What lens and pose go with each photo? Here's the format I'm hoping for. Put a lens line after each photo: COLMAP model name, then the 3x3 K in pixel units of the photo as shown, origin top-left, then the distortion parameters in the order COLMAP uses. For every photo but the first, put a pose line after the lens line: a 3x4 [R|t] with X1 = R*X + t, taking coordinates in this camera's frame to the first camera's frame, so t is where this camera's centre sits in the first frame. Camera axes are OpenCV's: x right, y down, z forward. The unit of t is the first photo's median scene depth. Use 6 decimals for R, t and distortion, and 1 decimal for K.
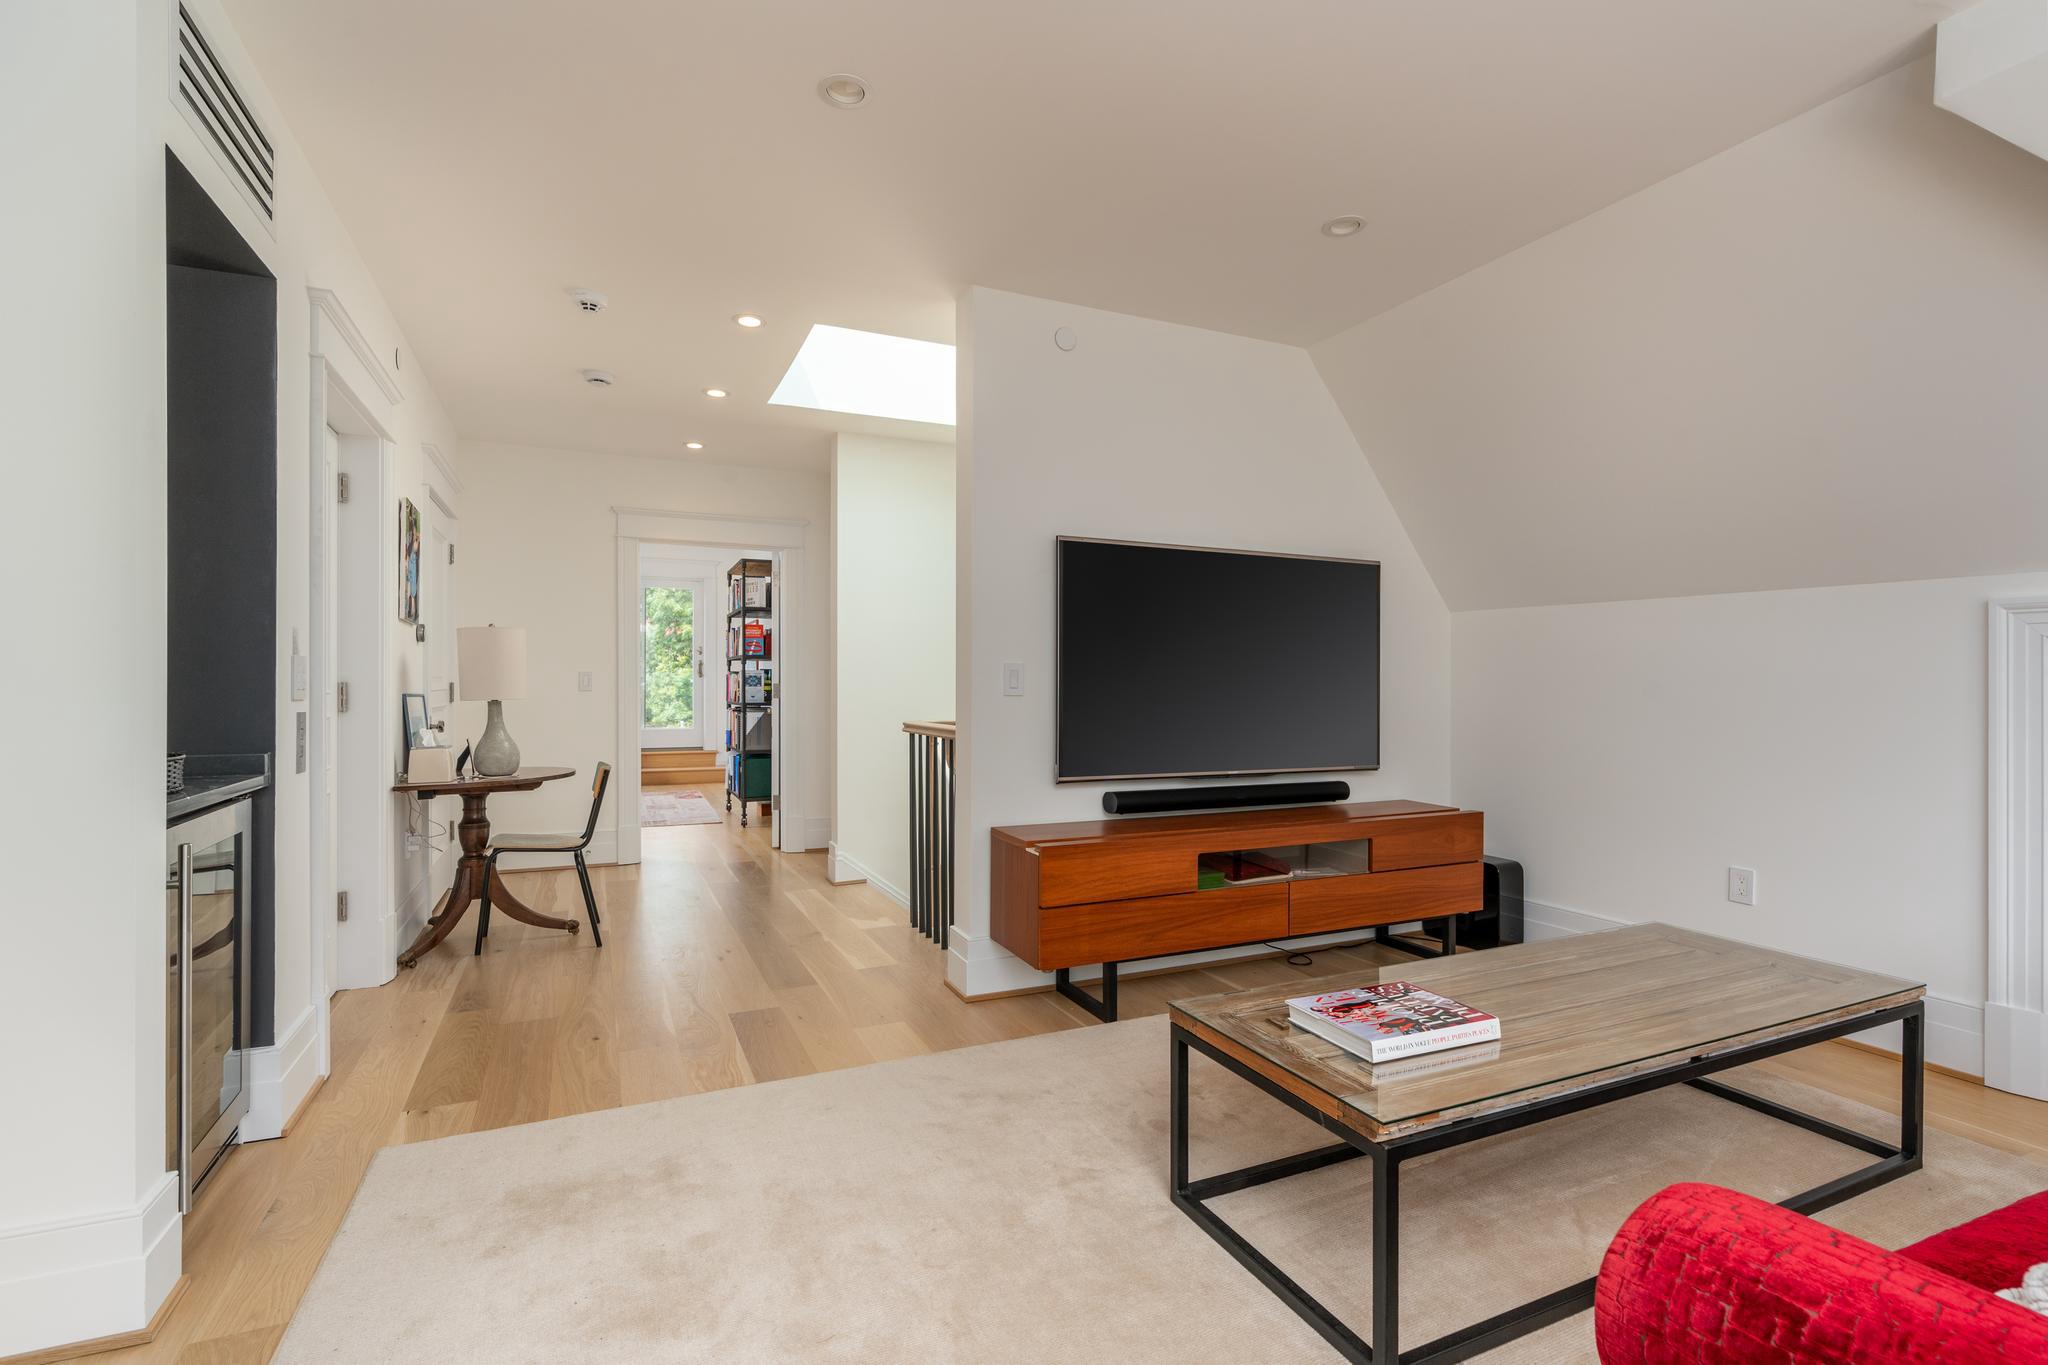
lens RADIAL K [[932.5, 0, 1024.0], [0, 932.5, 682.5], [0, 0, 1]] dist [-0.000620, 0.000021]
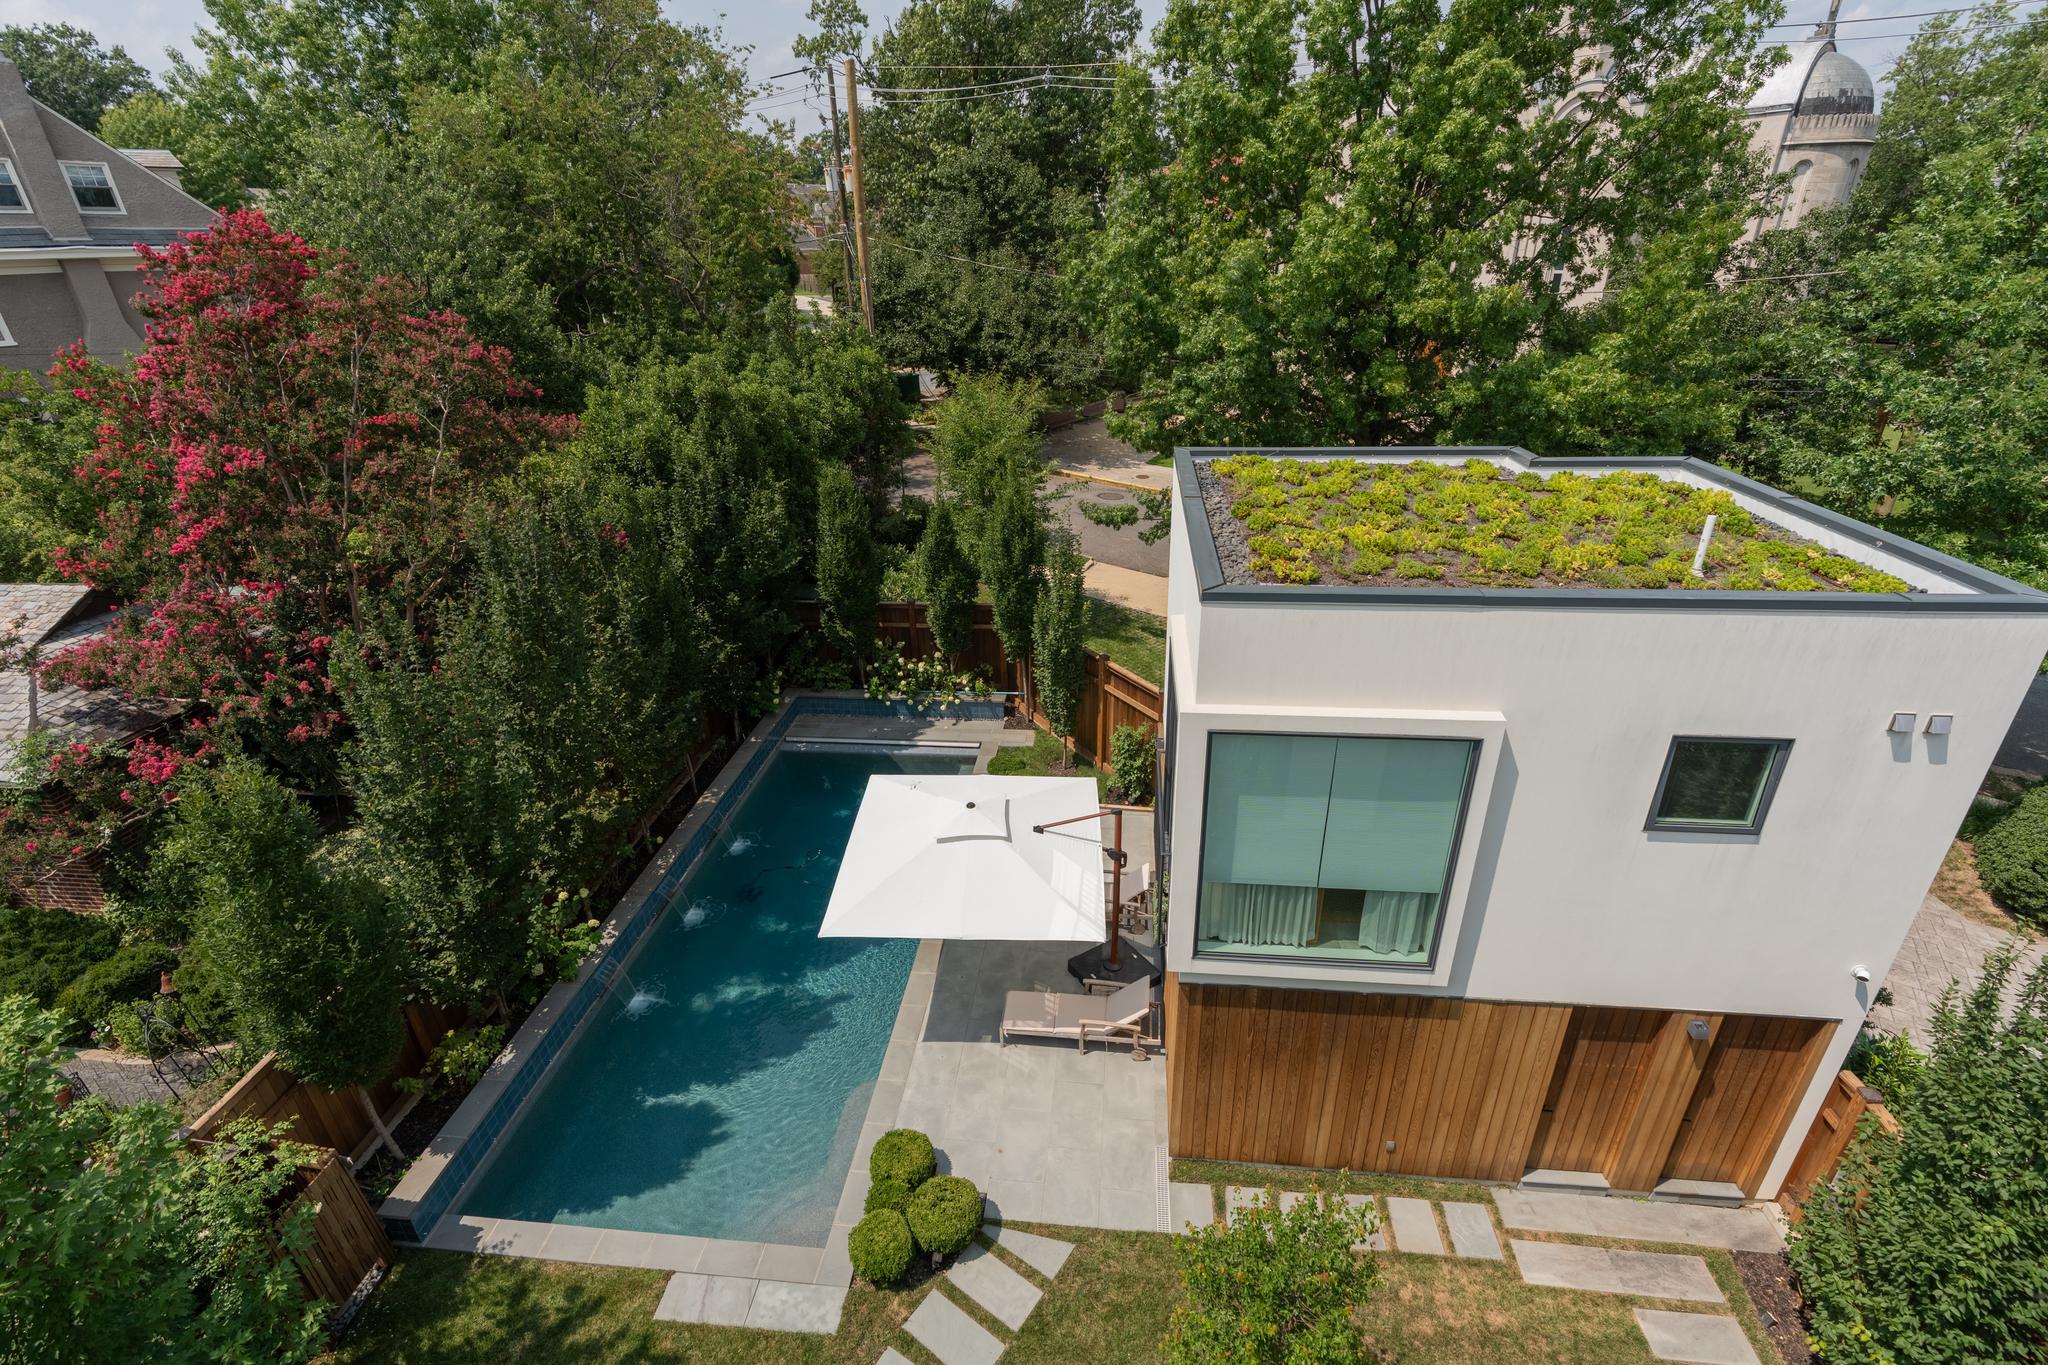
lens RADIAL K [[935.5, 0, 1024.0], [0, 935.5, 682.5], [0, 0, 1]] dist [-0.037273, 0.000139]
pose [[0.856790, 0.194803, -0.477455, -0.183944], [0.025108, 0.909041, 0.415949, -0.007704], [0.515054, -0.368369, 0.773966, 0.474378]]
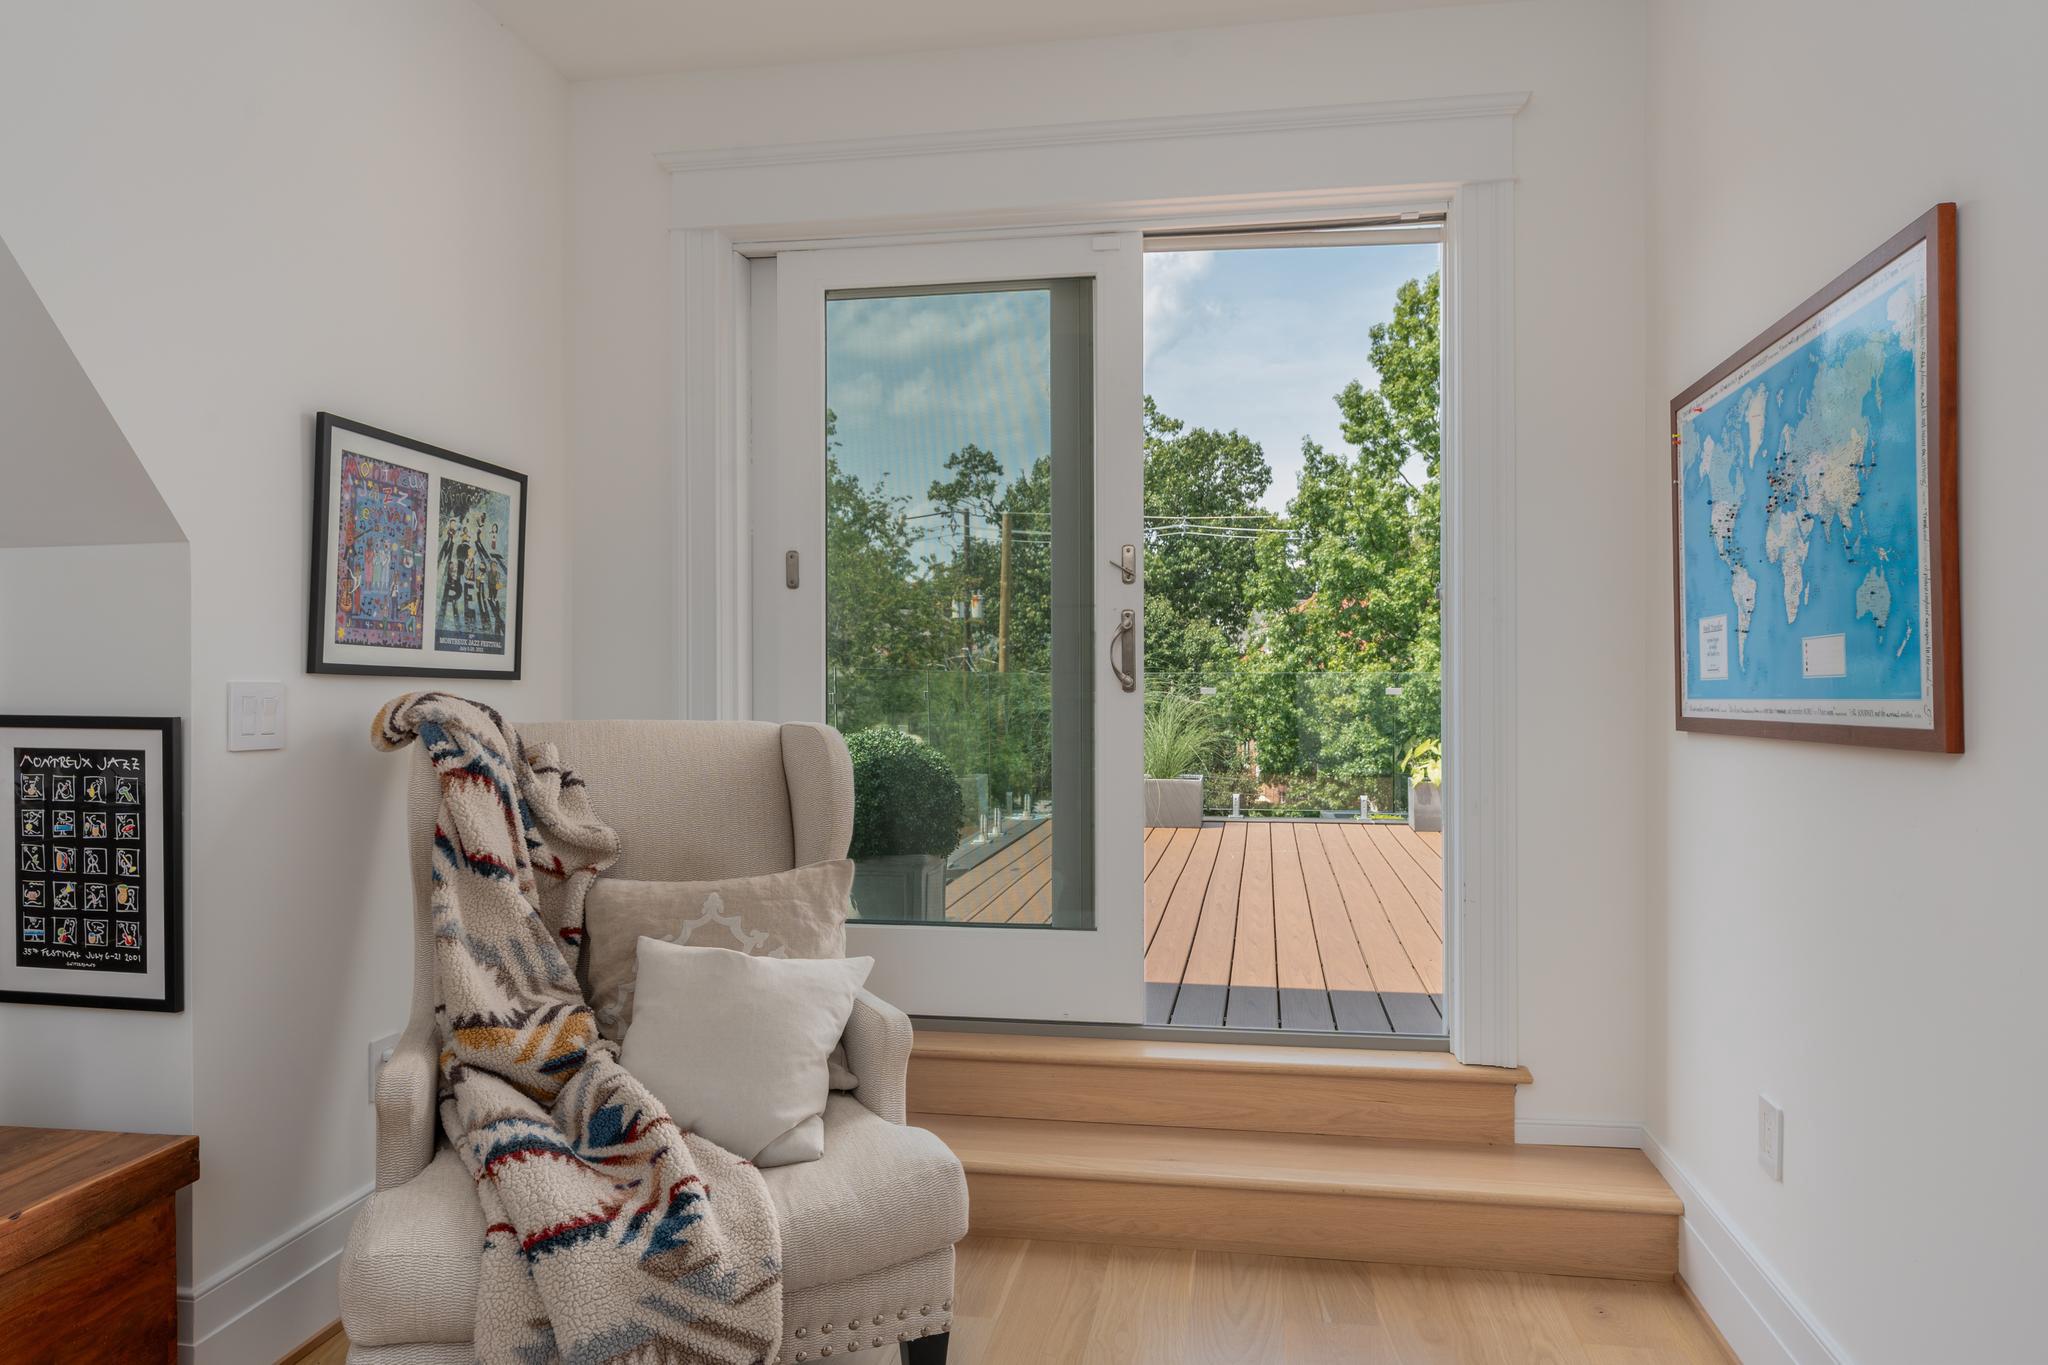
lens RADIAL K [[1301.7, 0, 1024.0], [0, 1301.7, 682.5], [0, 0, 1]] dist [0.130203, -0.000026]
pose [[0.819859, -0.013206, -0.572413, -0.069851], [0.010751, 0.999913, -0.007670, 0.000465], [0.572464, 0.000134, 0.819930, 0.193002]]
